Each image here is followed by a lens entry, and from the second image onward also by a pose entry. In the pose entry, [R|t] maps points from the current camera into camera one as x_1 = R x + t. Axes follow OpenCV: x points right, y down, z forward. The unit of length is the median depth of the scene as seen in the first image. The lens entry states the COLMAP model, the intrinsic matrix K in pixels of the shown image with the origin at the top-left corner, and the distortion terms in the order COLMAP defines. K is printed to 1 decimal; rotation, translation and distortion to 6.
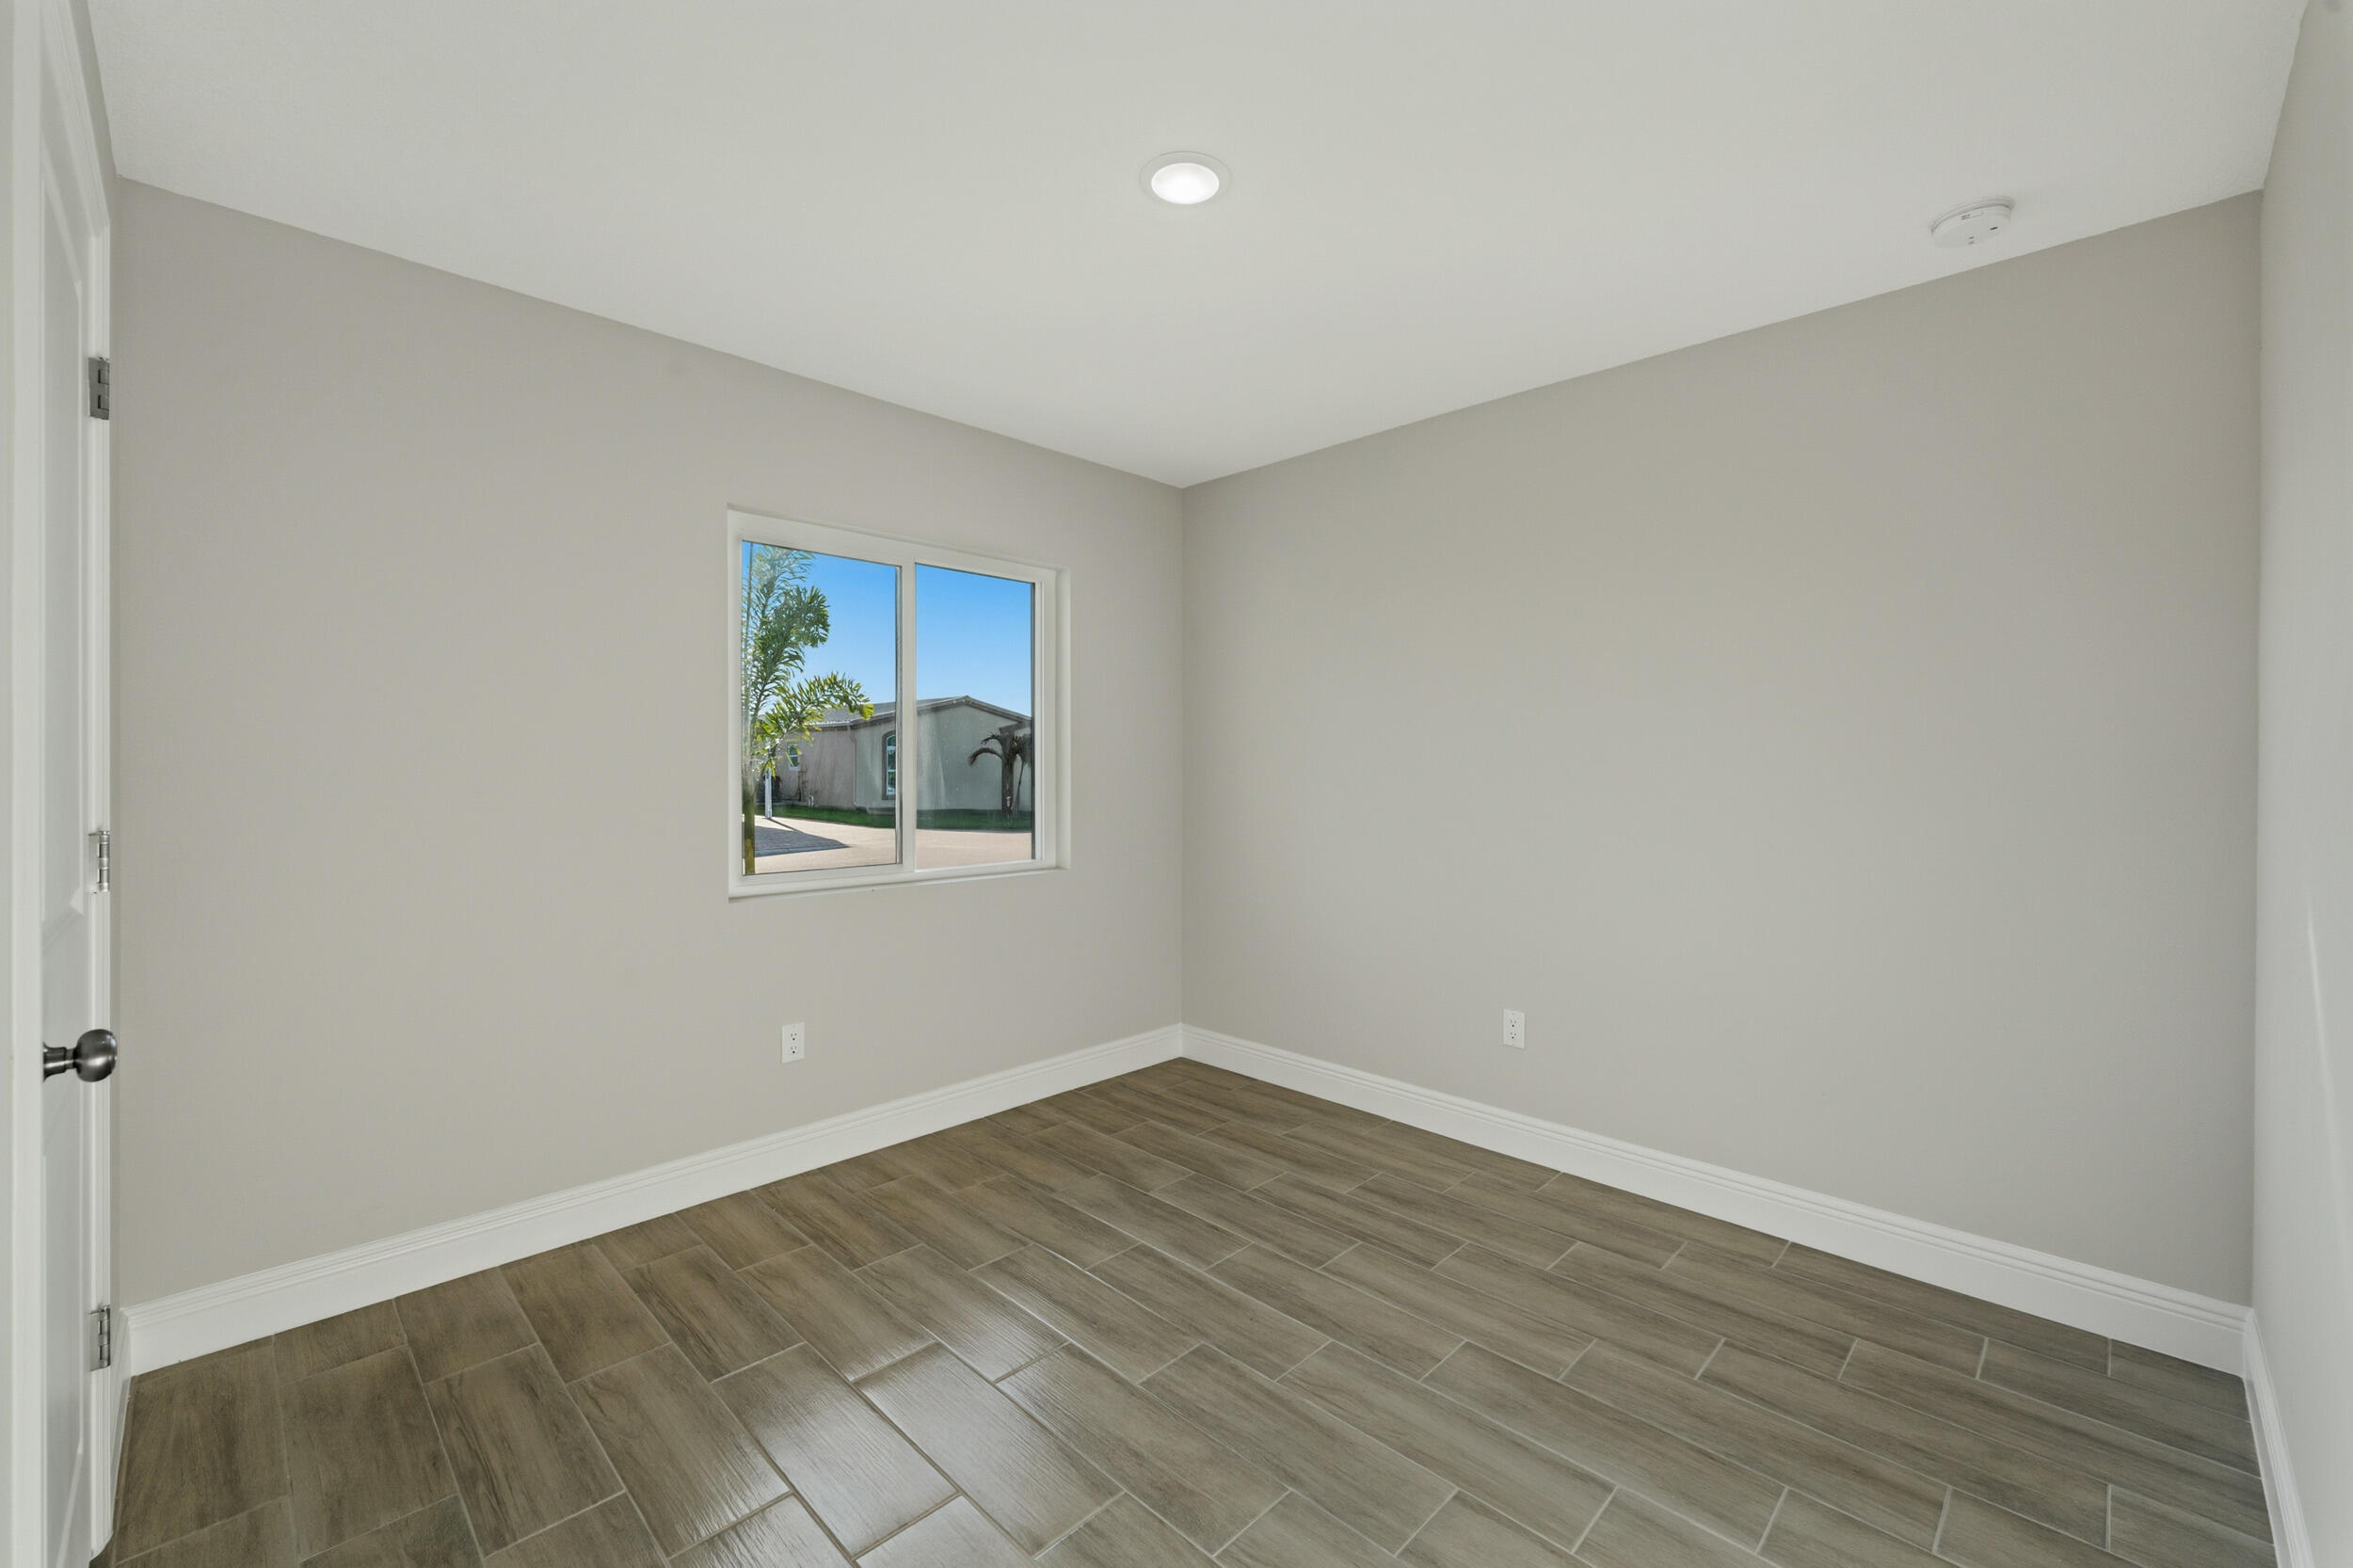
lens RADIAL K [[954.9, 0, 1176.5], [0, 954.9, 784.0], [0, 0, 1]] dist [-0.002697, -0.000421]
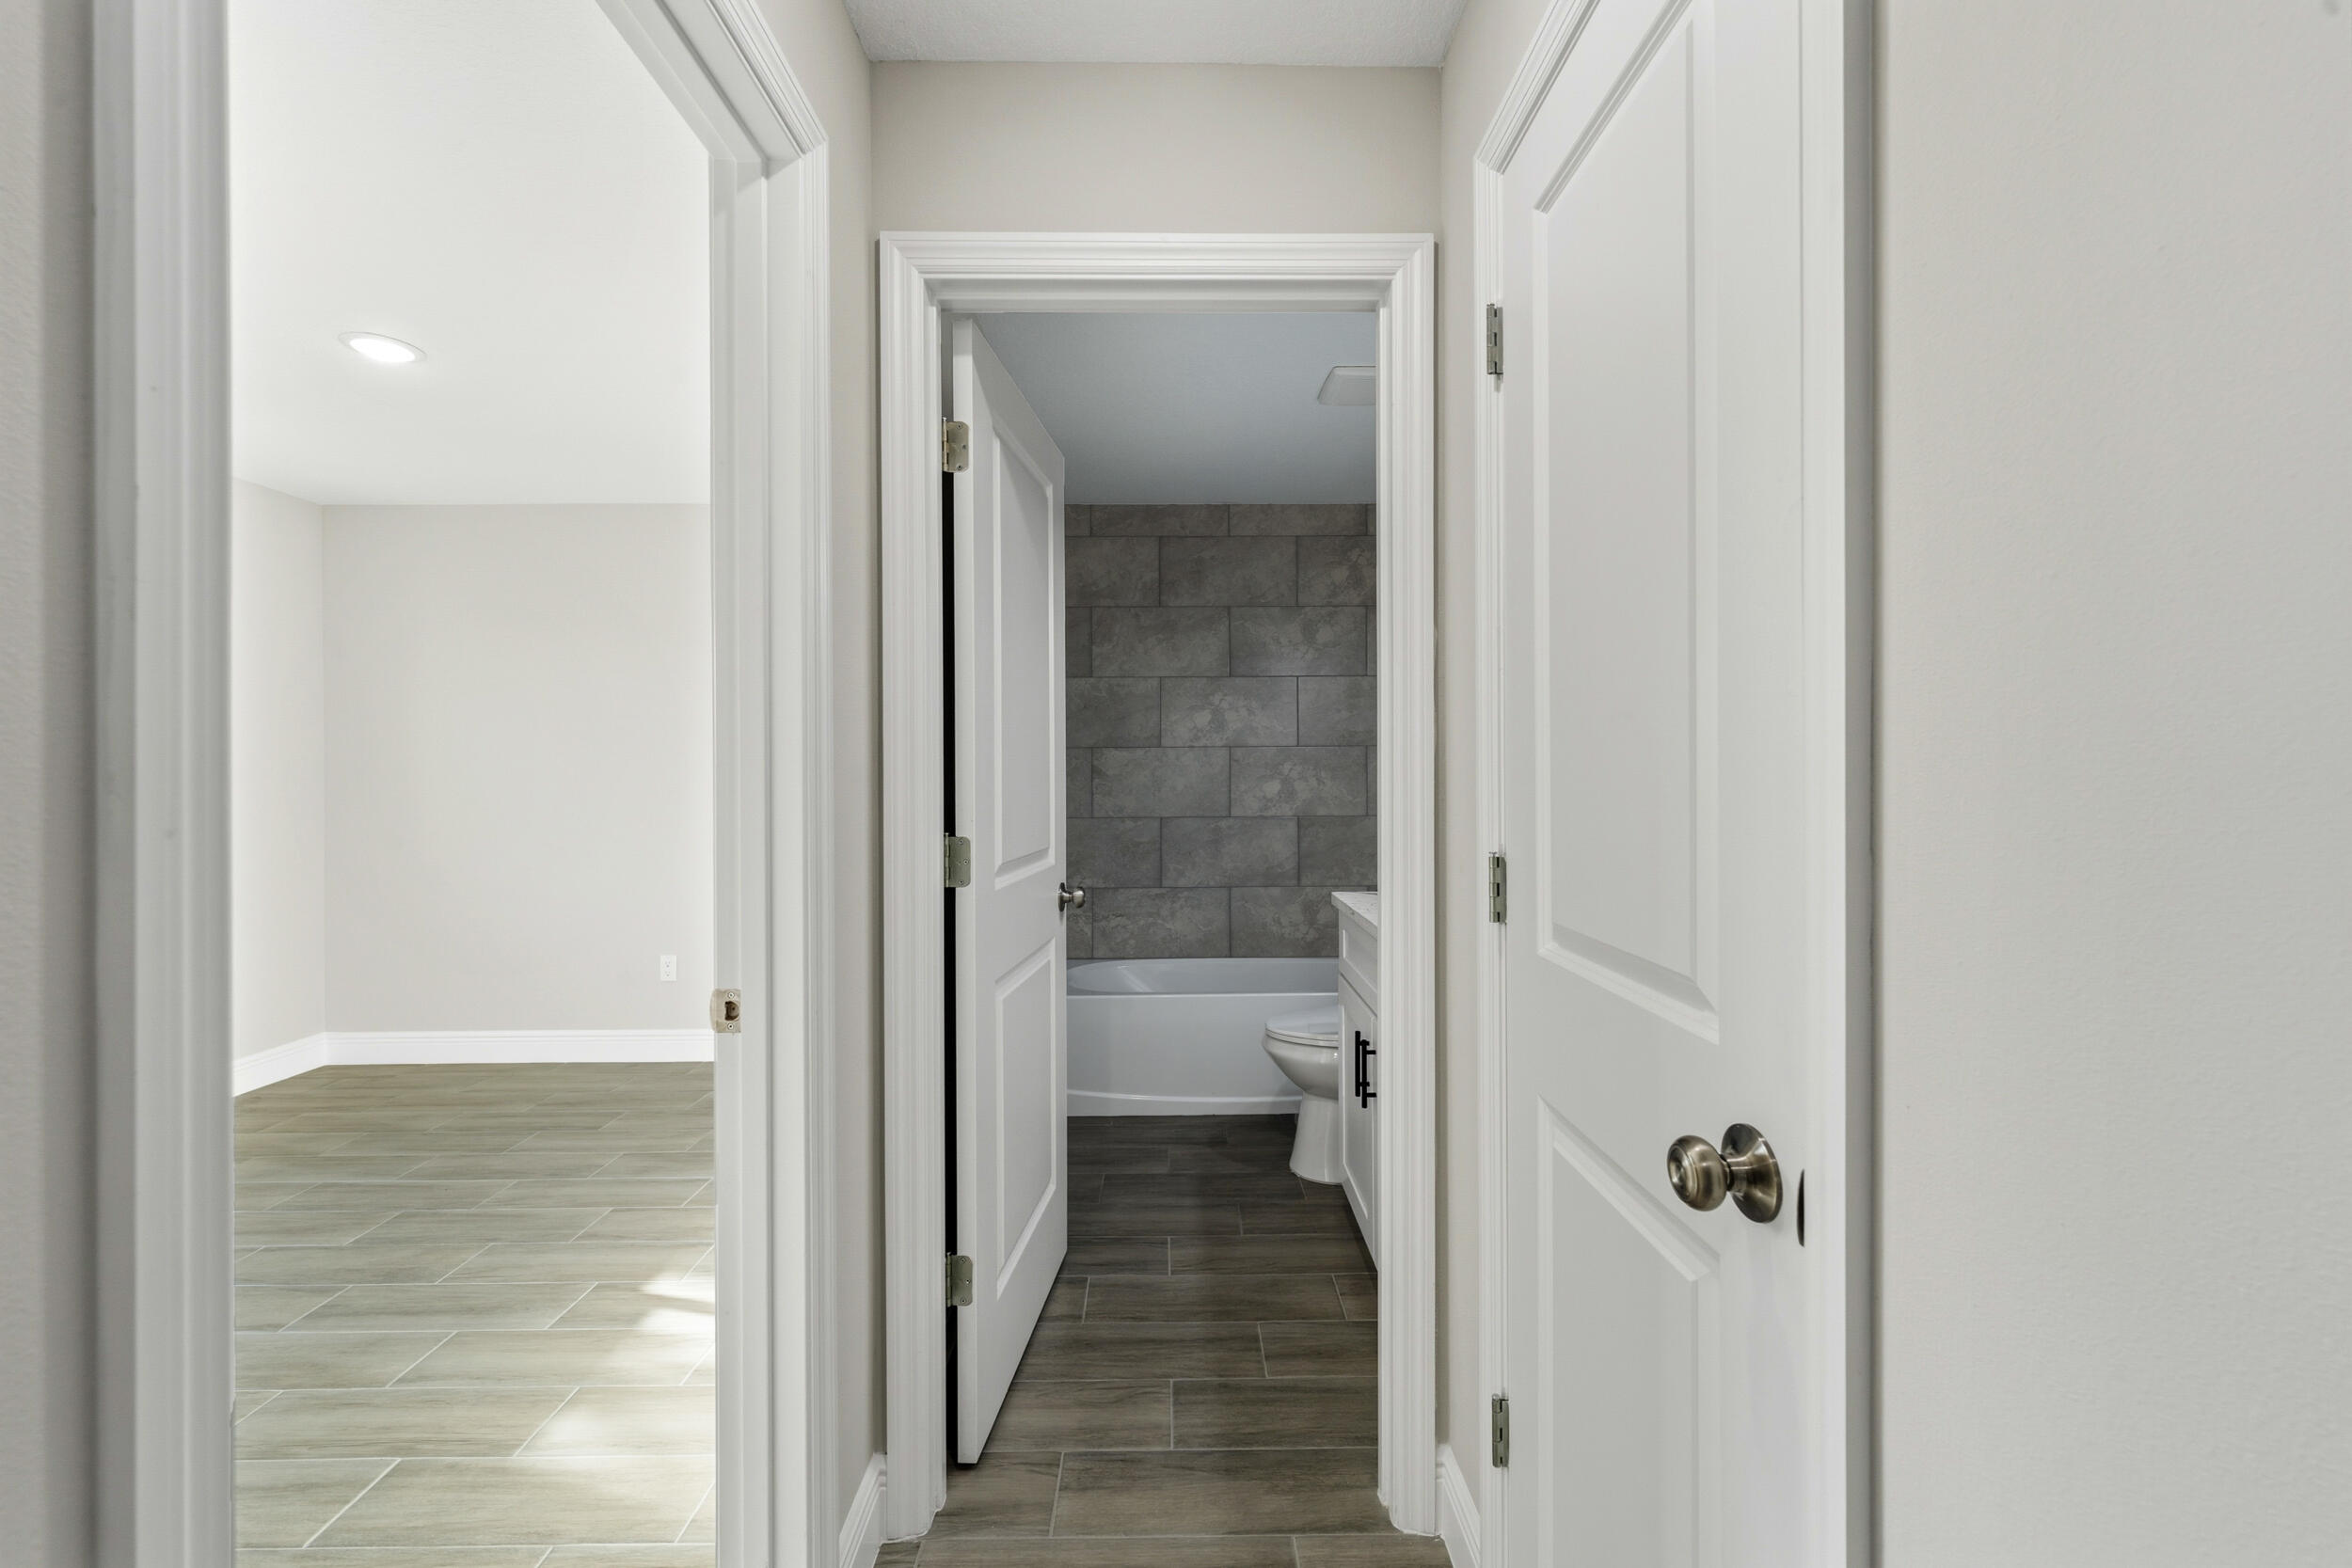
lens RADIAL K [[954.4, 0, 1176.0], [0, 954.4, 784.0], [0, 0, 1]] dist [-0.002697, -0.000421]
pose [[0.703275, -0.010210, 0.710845, -0.130659], [0.013463, 0.999909, 0.001042, 0.000629], [-0.710791, 0.008837, 0.703348, -0.607532]]
